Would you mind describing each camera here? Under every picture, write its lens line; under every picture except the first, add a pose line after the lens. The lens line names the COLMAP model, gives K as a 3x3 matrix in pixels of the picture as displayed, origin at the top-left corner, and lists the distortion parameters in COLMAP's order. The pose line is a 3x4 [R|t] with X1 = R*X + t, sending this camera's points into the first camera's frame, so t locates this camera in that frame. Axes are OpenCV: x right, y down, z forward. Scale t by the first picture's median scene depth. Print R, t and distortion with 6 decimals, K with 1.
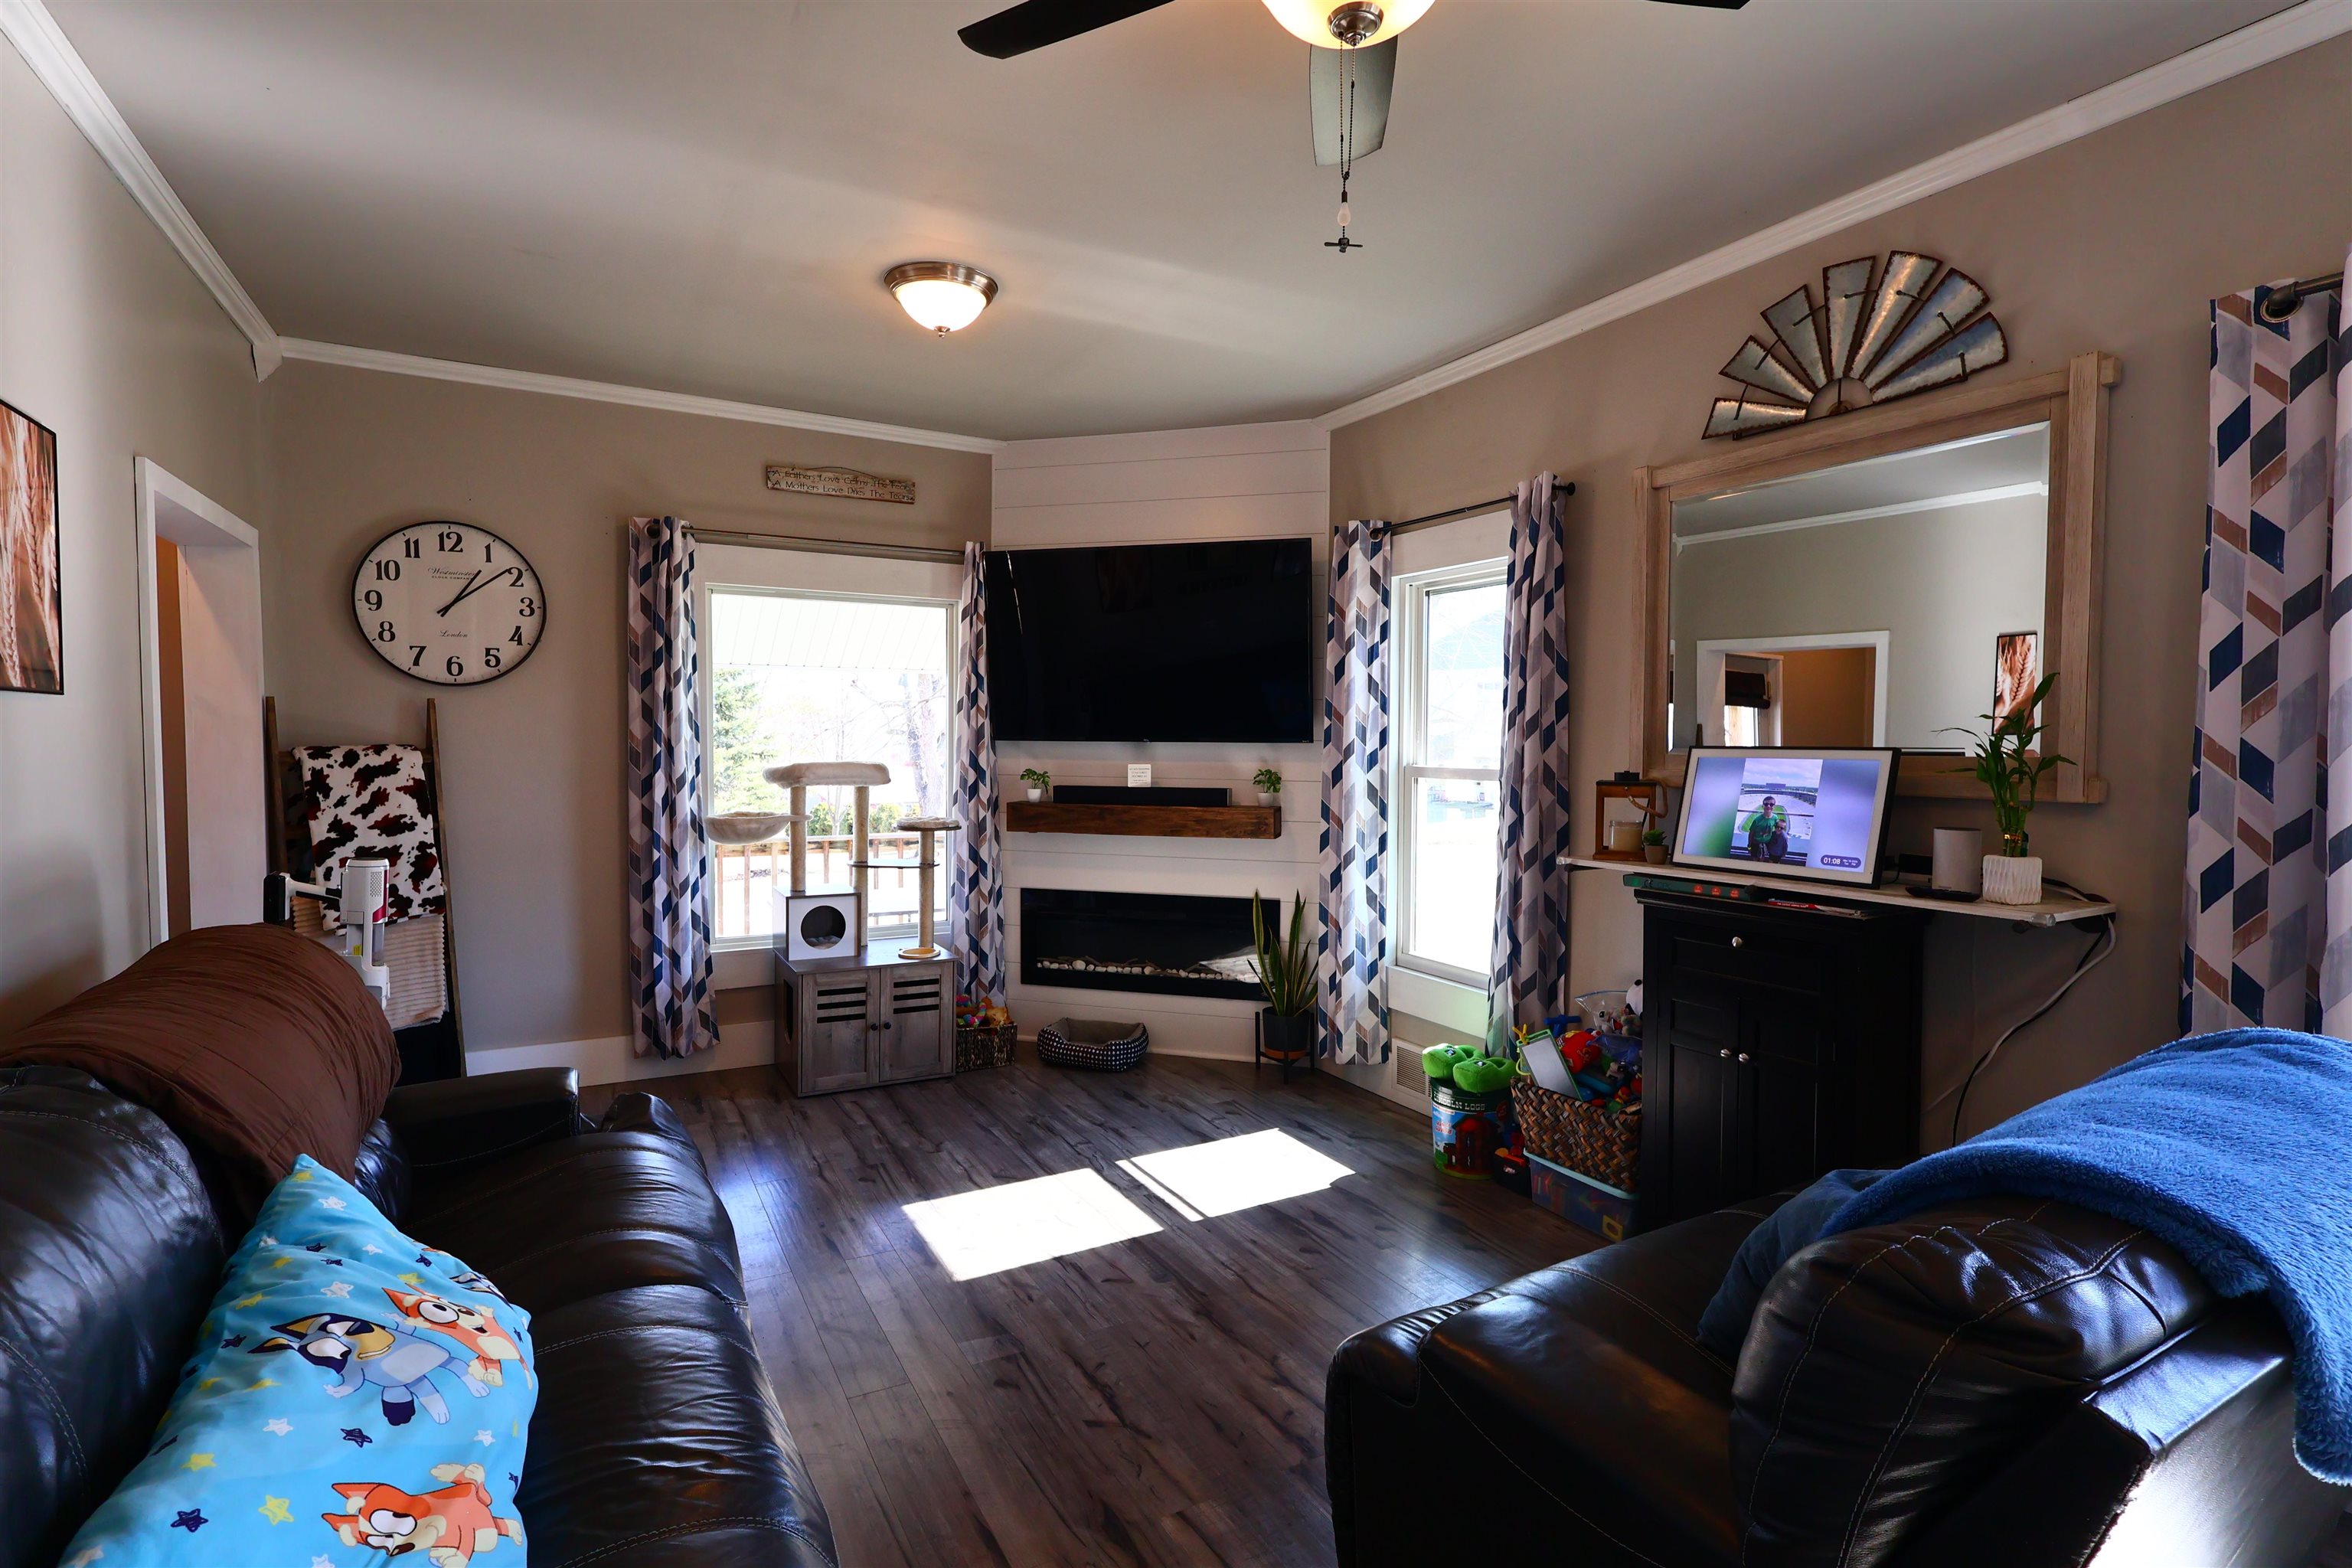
lens RADIAL K [[1116.5, 0, 1162.4], [0, 1116.5, 783.4], [0, 0, 1]] dist [-0.002475, -0.000973]
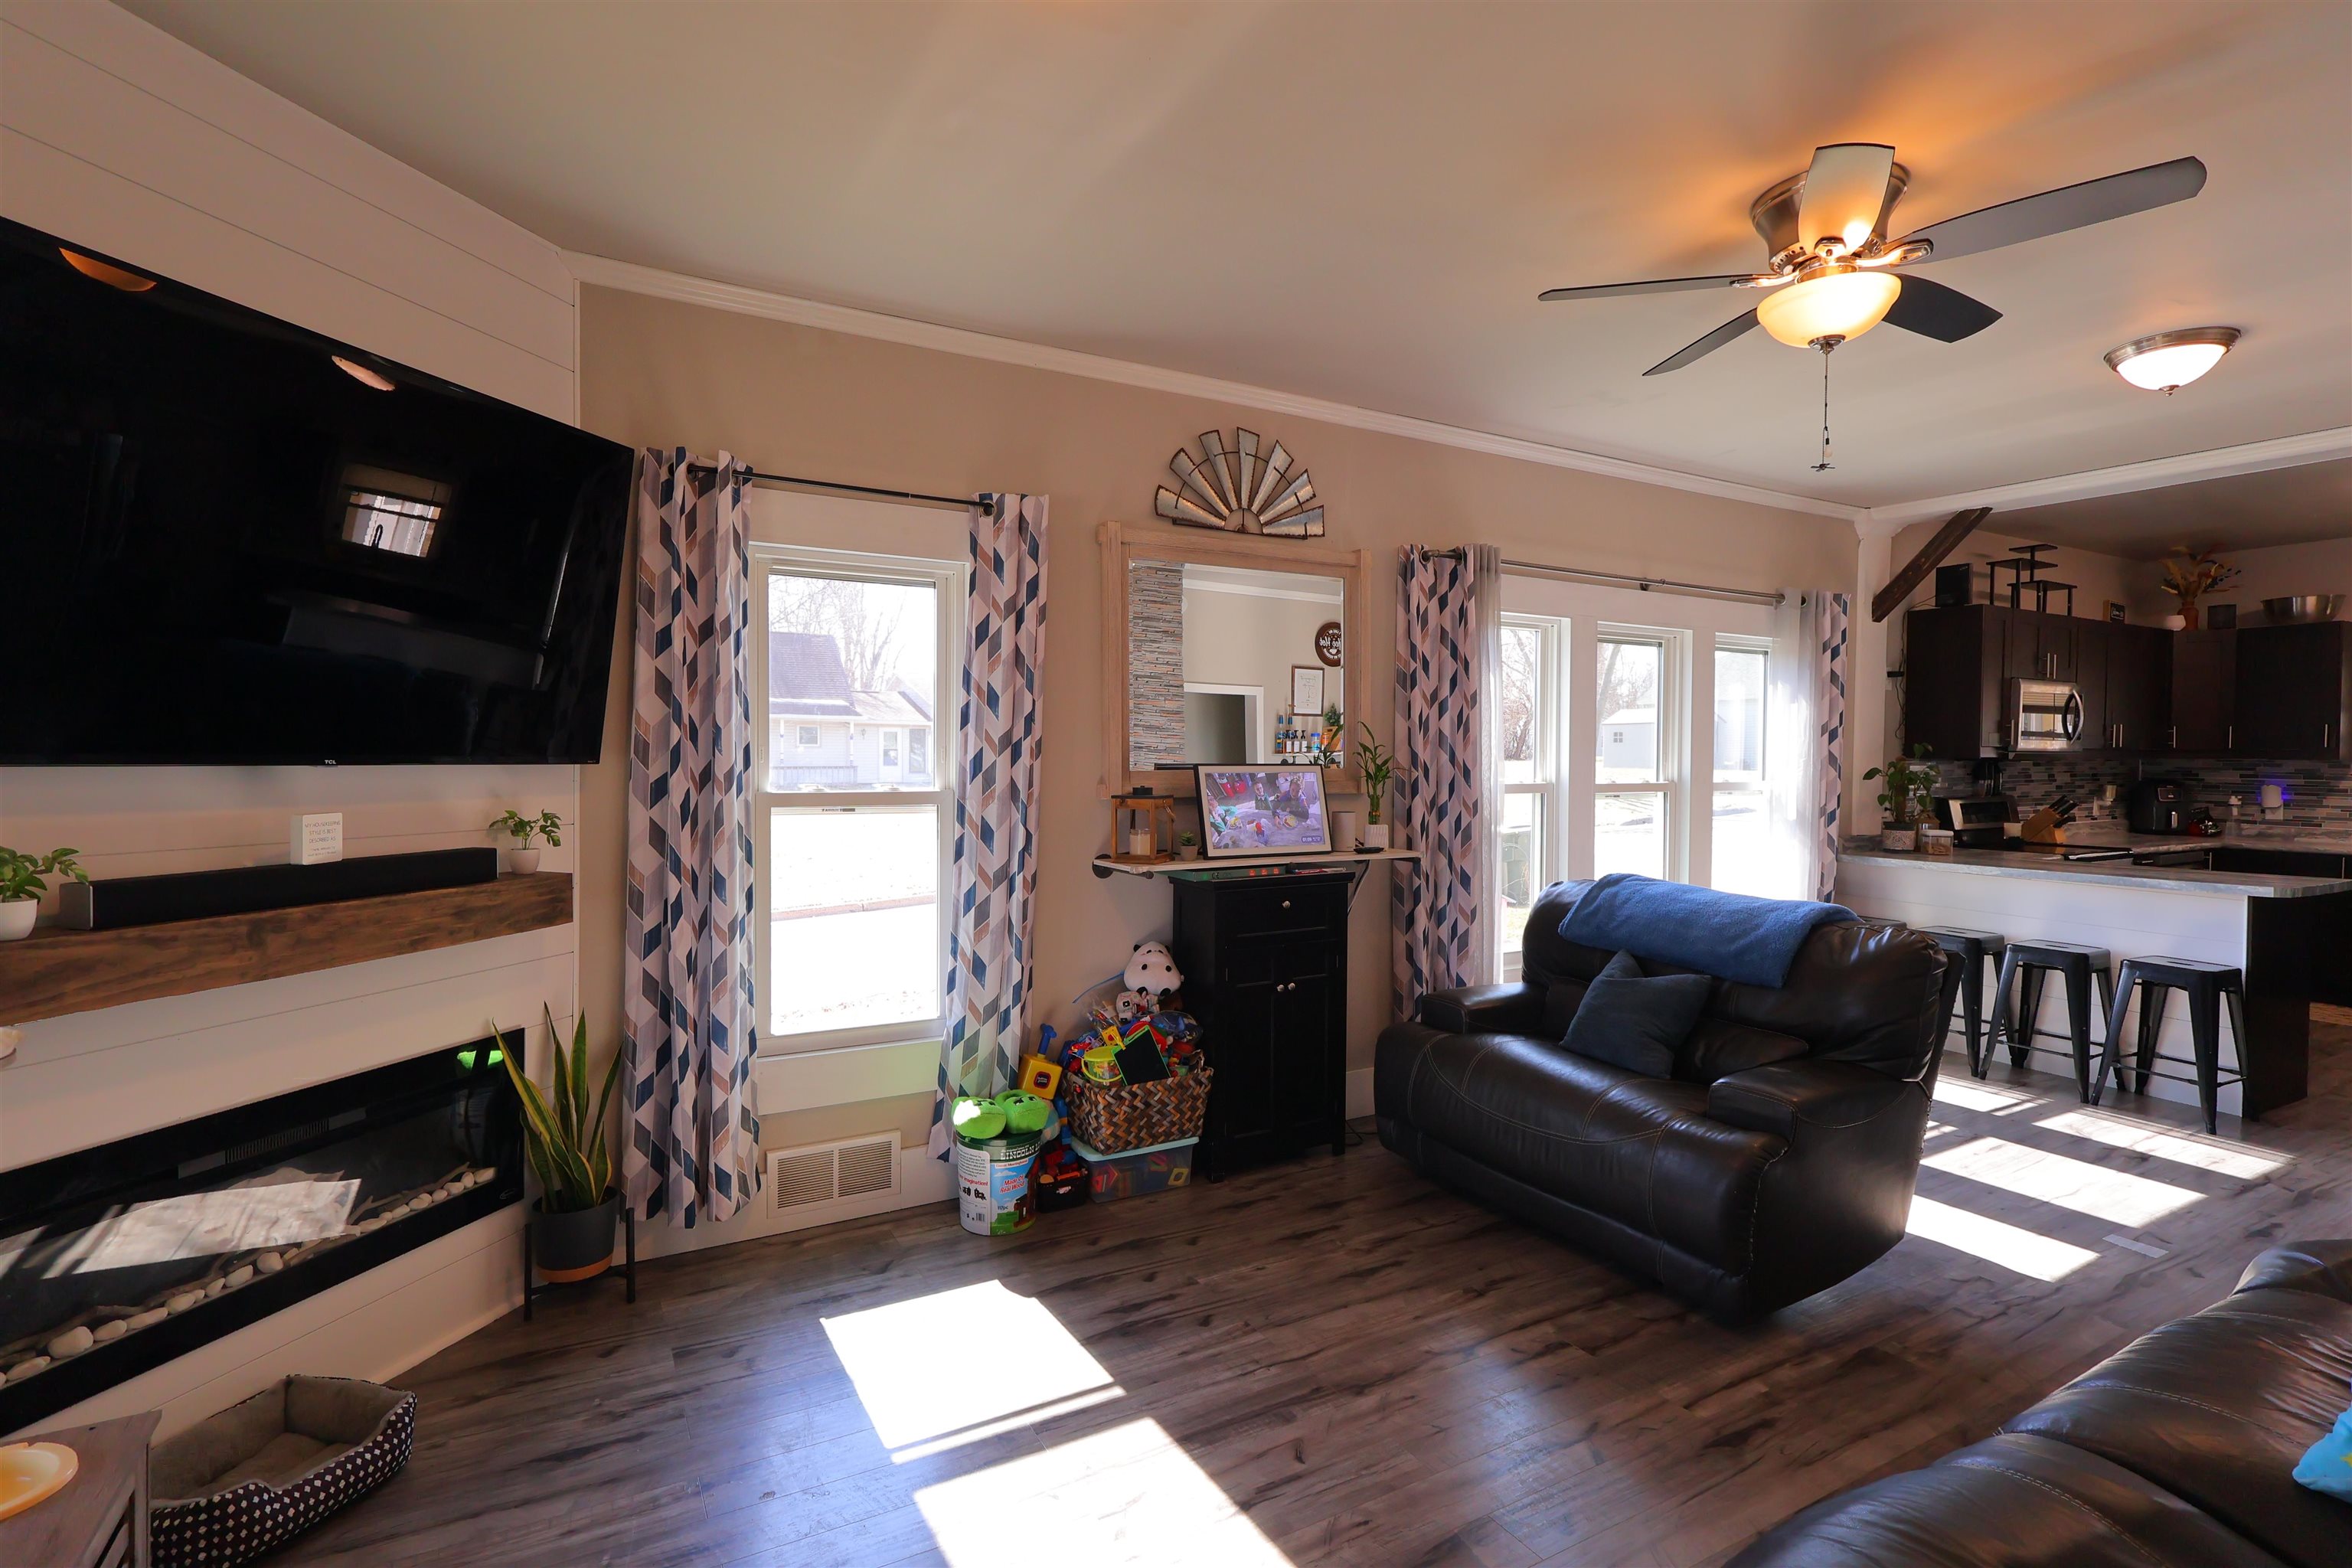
lens RADIAL K [[1116.5, 0, 1166.2], [0, 1116.5, 781.8], [0, 0, 1]] dist [-0.002475, -0.000973]
pose [[-0.016701, -0.026914, 0.999498, -0.693073], [0.034477, 0.999028, 0.027477, -0.043514], [-0.999266, 0.034919, -0.015757, 0.929516]]
